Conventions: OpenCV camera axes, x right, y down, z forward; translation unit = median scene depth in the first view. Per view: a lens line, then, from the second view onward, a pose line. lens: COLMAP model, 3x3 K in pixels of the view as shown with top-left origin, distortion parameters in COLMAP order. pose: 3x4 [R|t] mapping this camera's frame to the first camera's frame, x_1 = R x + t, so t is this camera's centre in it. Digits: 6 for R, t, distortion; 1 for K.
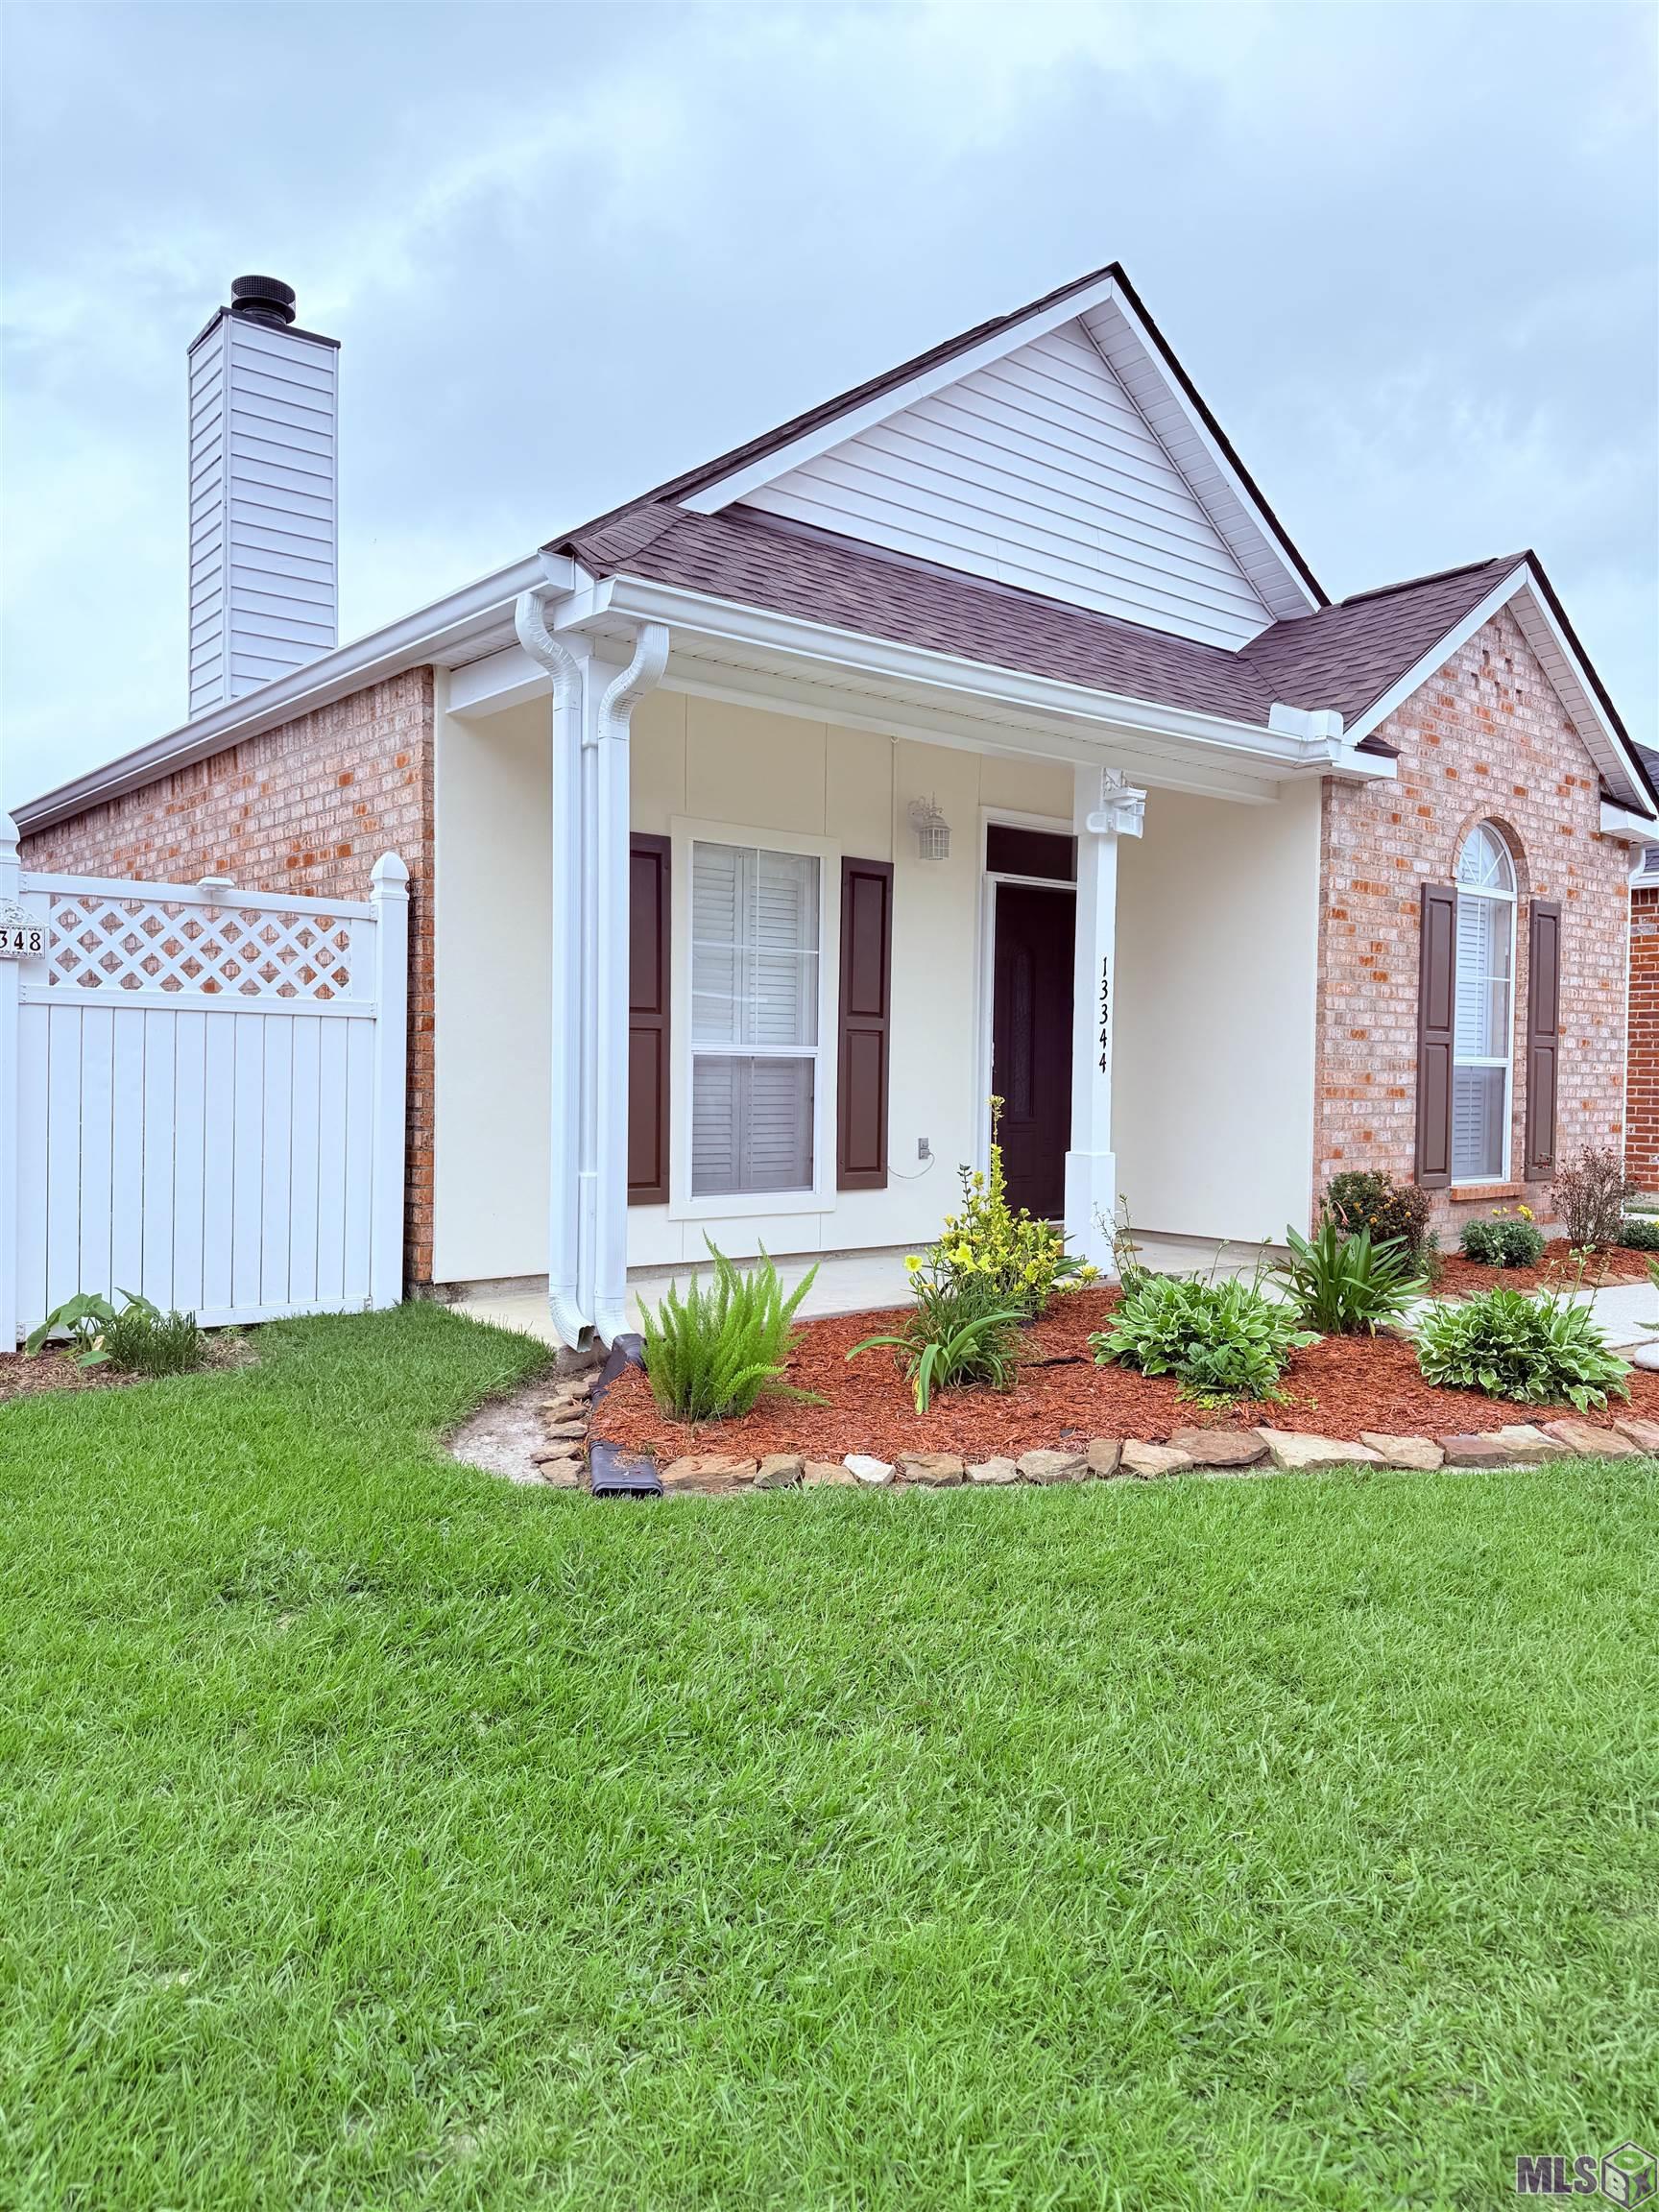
lens RADIAL K [[1547.8, 0, 829.5], [0, 1547.8, 1106.0], [0, 0, 1]] dist [0.112627, -0.251668]
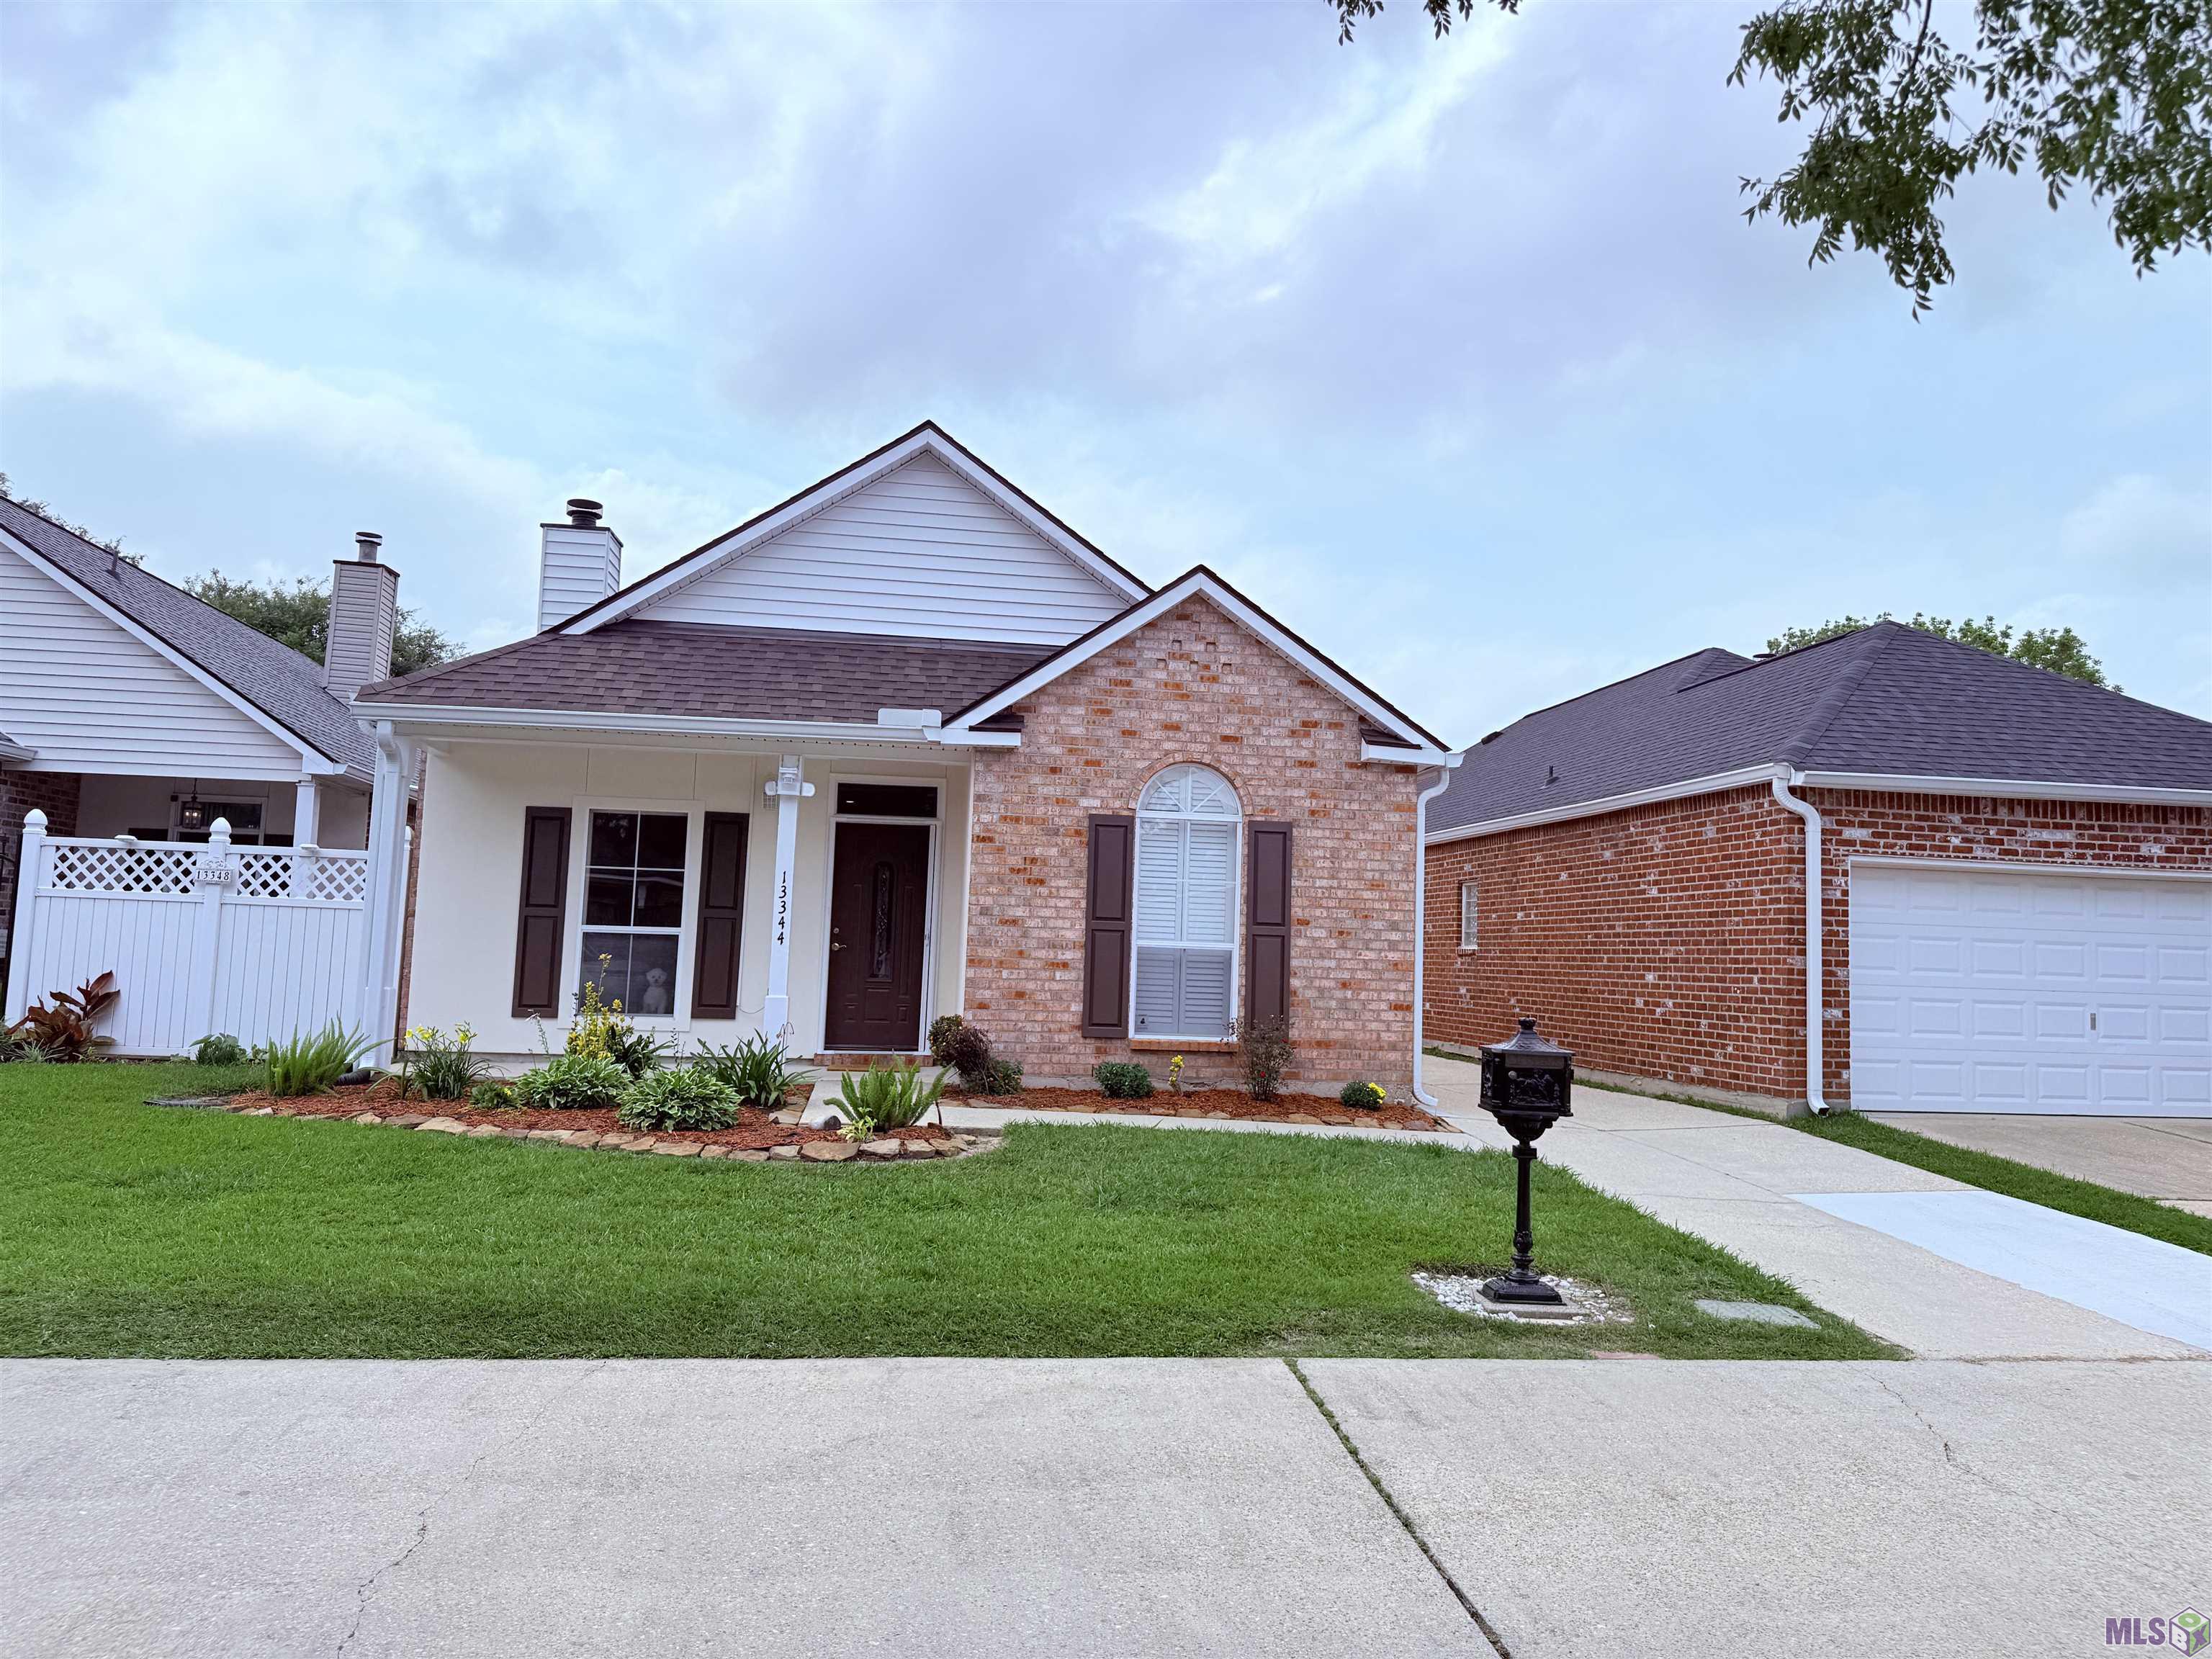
lens RADIAL K [[1547.8, 0, 1106.0], [0, 1547.8, 829.5], [0, 0, 1]] dist [0.112627, -0.251668]
pose [[0.843629, -0.033703, -0.535868, 1.153224], [-0.034501, 0.992563, -0.116742, 0.031594], [0.535817, 0.116975, 0.836192, -0.140633]]
